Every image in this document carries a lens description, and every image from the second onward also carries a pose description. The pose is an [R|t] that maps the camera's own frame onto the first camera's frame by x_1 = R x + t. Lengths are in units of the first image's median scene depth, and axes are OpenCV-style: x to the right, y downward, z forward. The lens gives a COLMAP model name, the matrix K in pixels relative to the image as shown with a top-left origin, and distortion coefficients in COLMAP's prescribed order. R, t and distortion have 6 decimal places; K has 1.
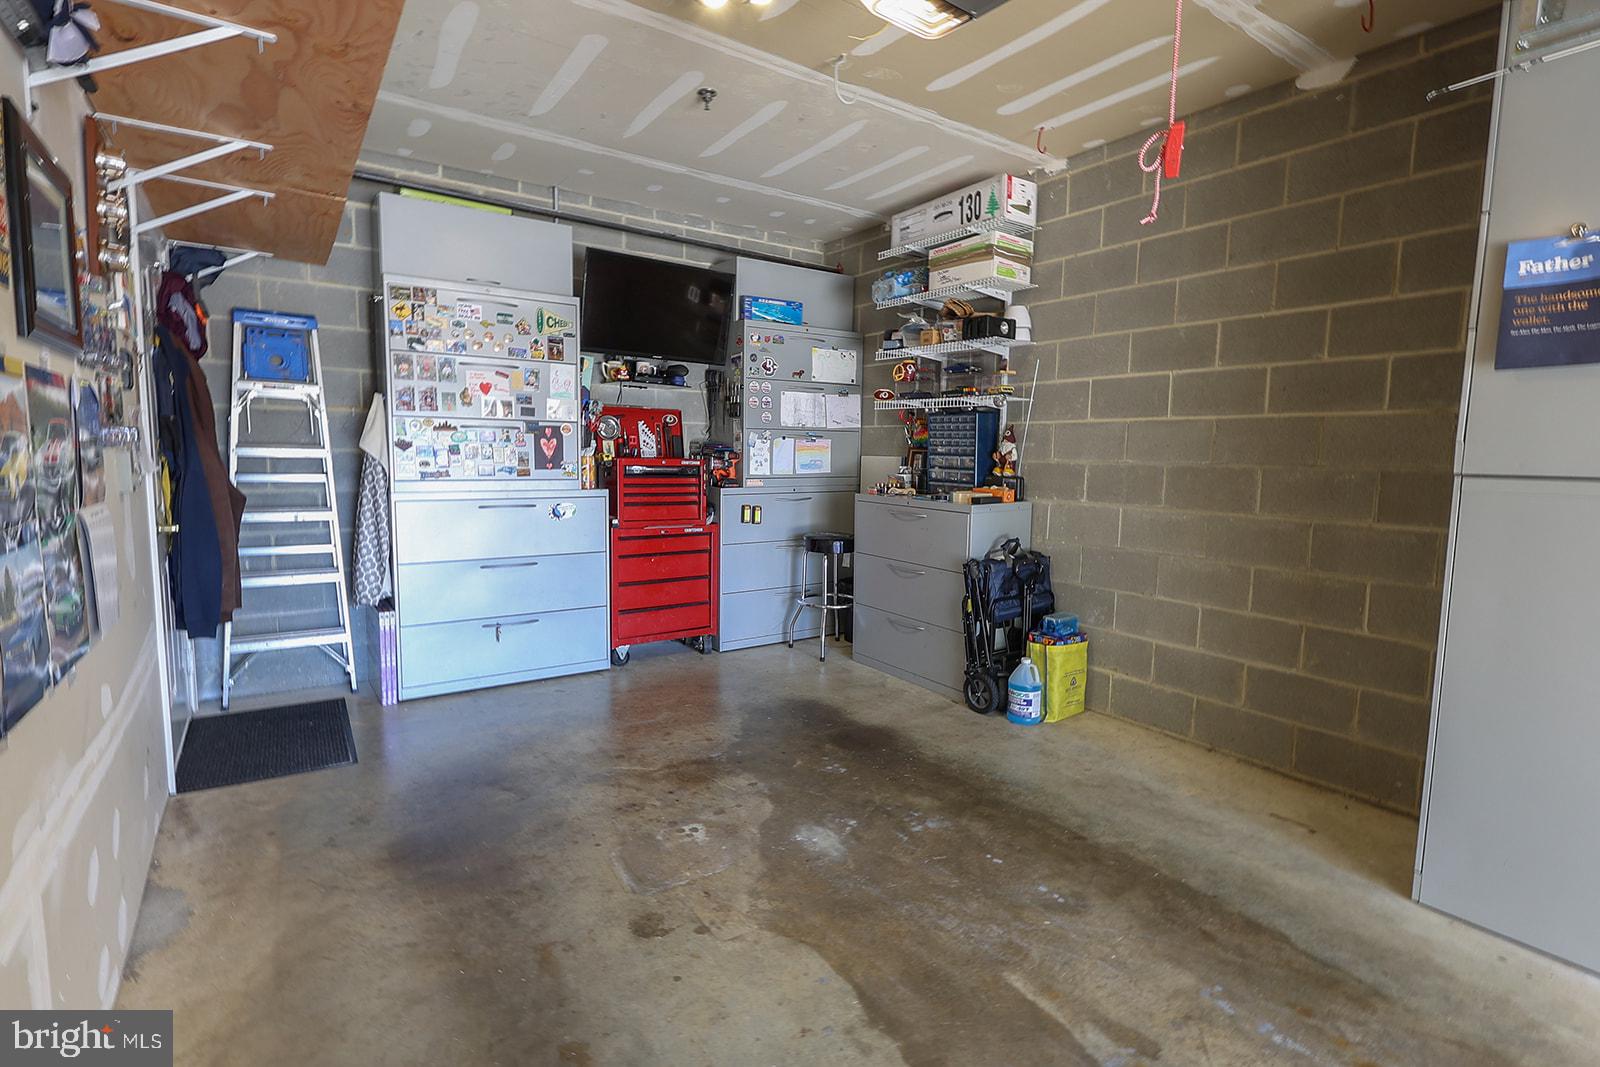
lens RADIAL K [[761.3, 0, 800.0], [0, 761.3, 533.5], [0, 0, 1]] dist [-0.001569, -0.000350]
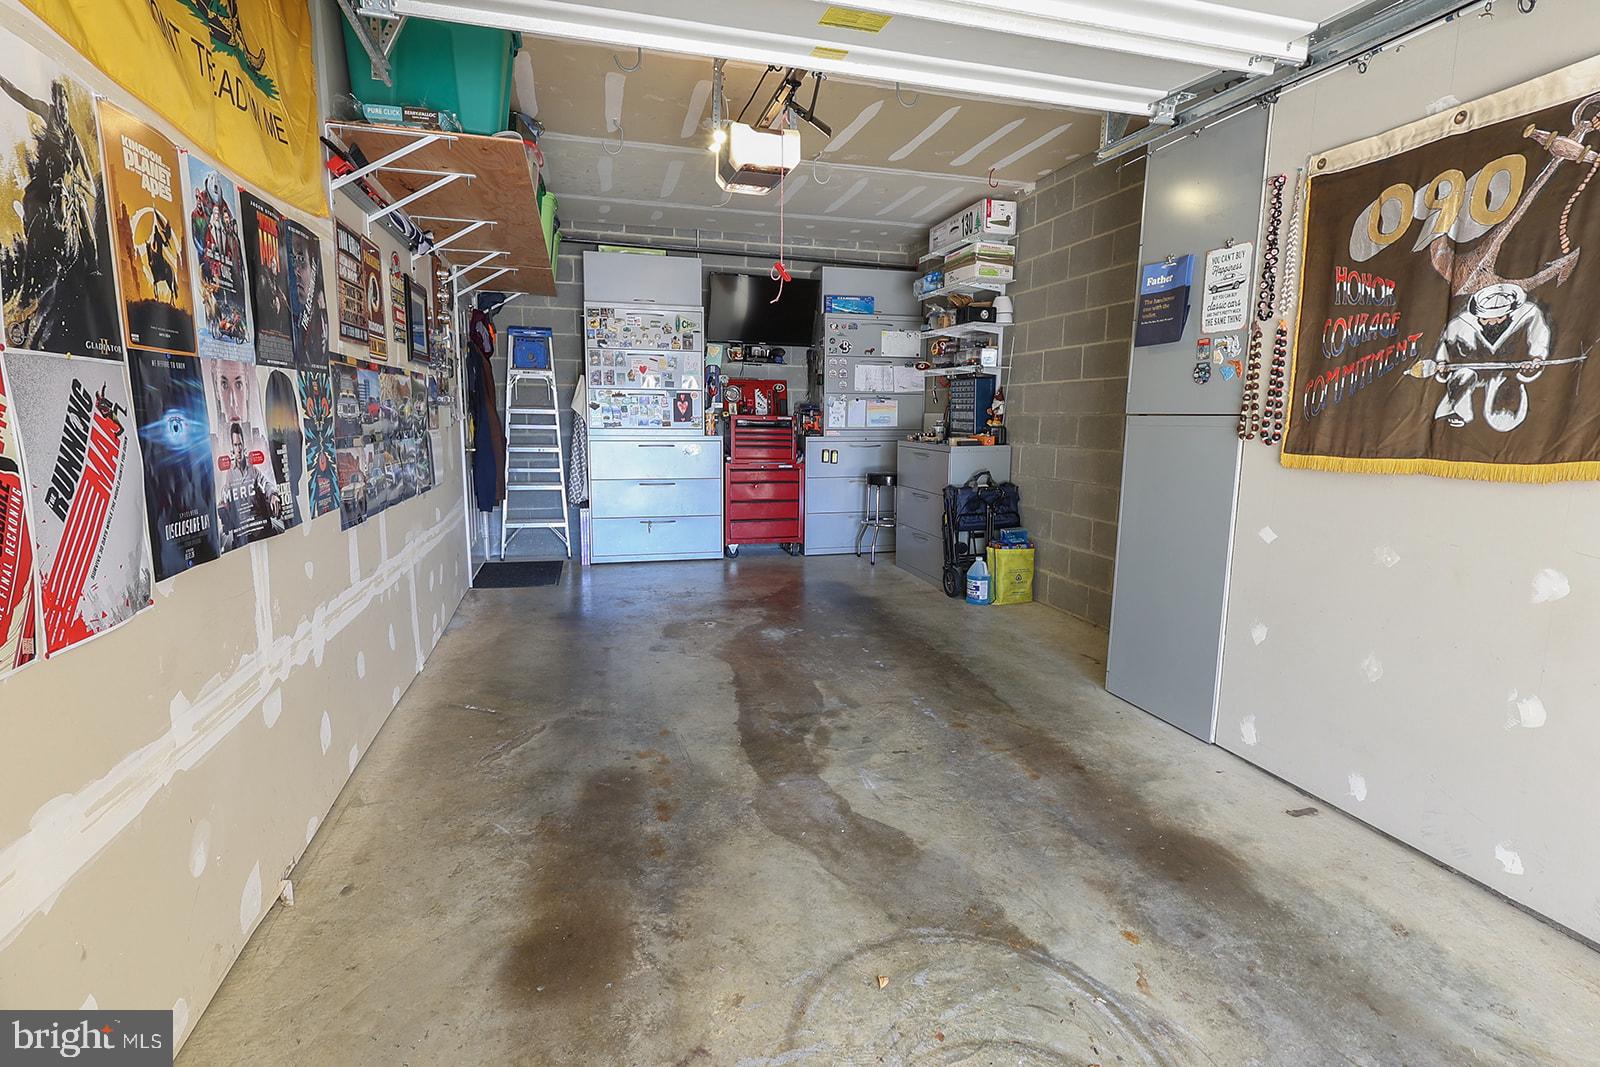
lens RADIAL K [[761.3, 0, 800.0], [0, 761.3, 533.5], [0, 0, 1]] dist [-0.001569, -0.000350]
pose [[0.945648, 0.043972, -0.322205, 0.413504], [-0.030561, 0.998448, 0.046565, 0.063926], [0.323752, -0.034187, 0.945524, -0.392310]]
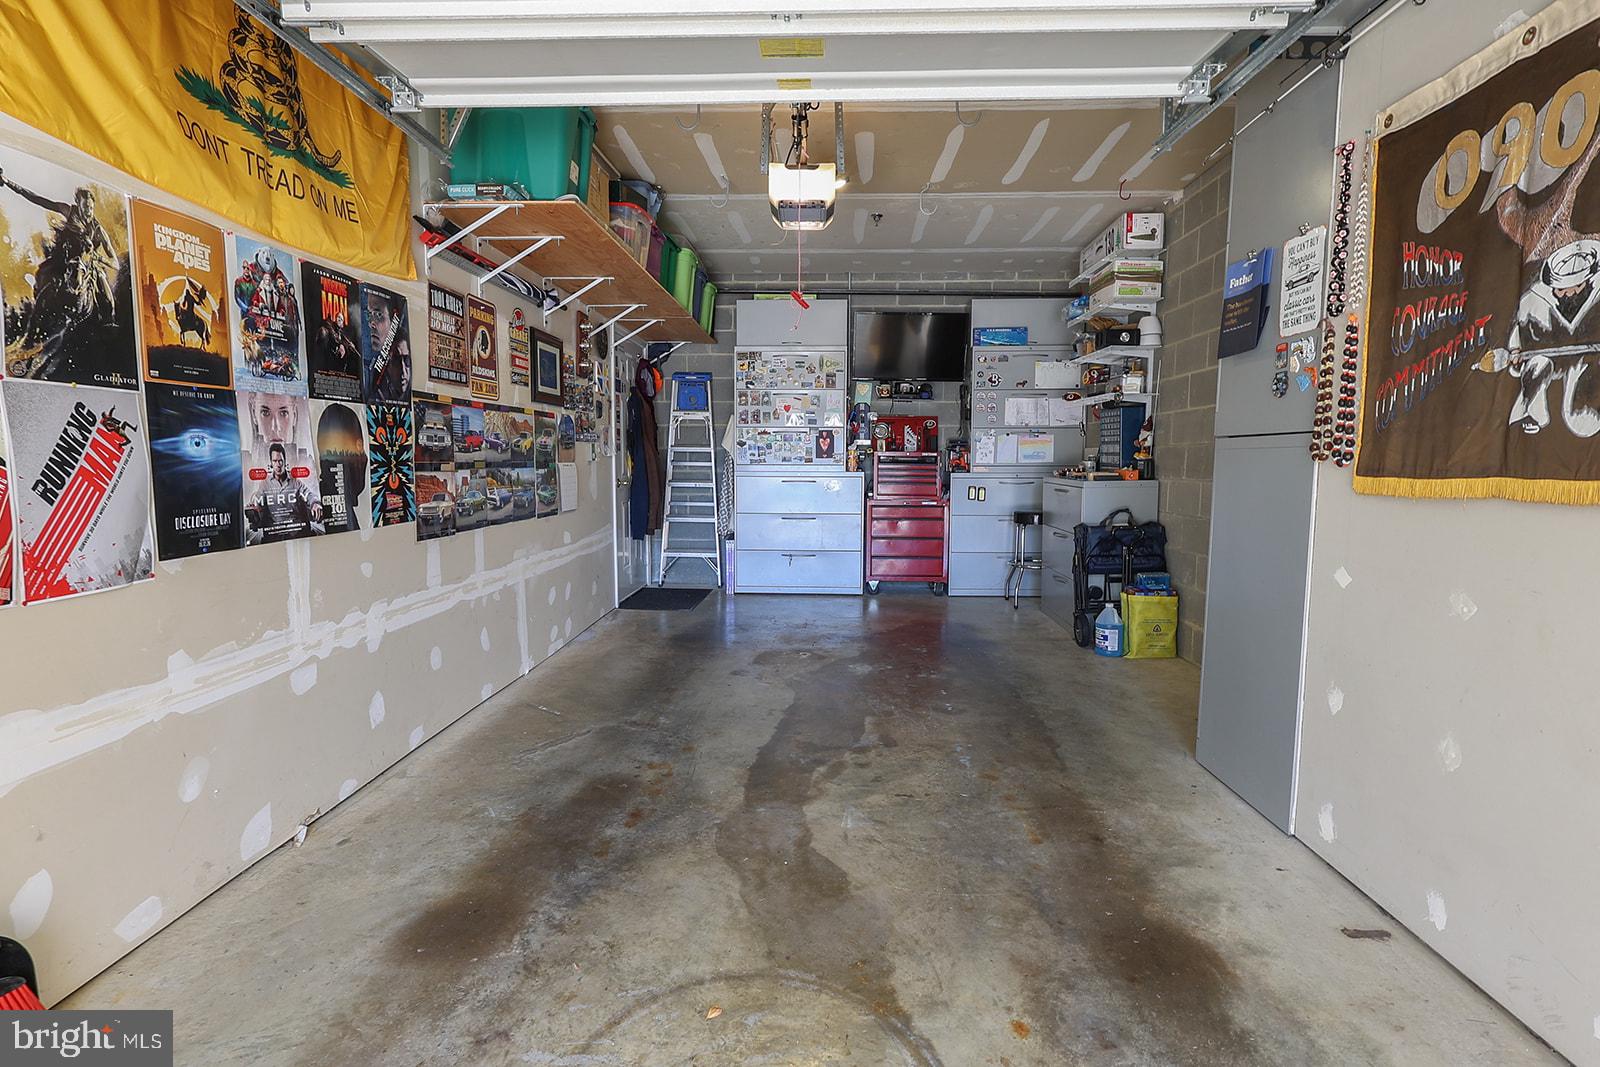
lens RADIAL K [[764.9, 0, 806.2], [0, 764.9, 534.2], [0, 0, 1]] dist [-0.001325, -0.000250]
pose [[0.800311, 0.046551, -0.597776, 0.612787], [-0.056740, 0.998387, 0.001784, 0.074041], [0.596895, 0.032490, 0.801662, -0.285121]]
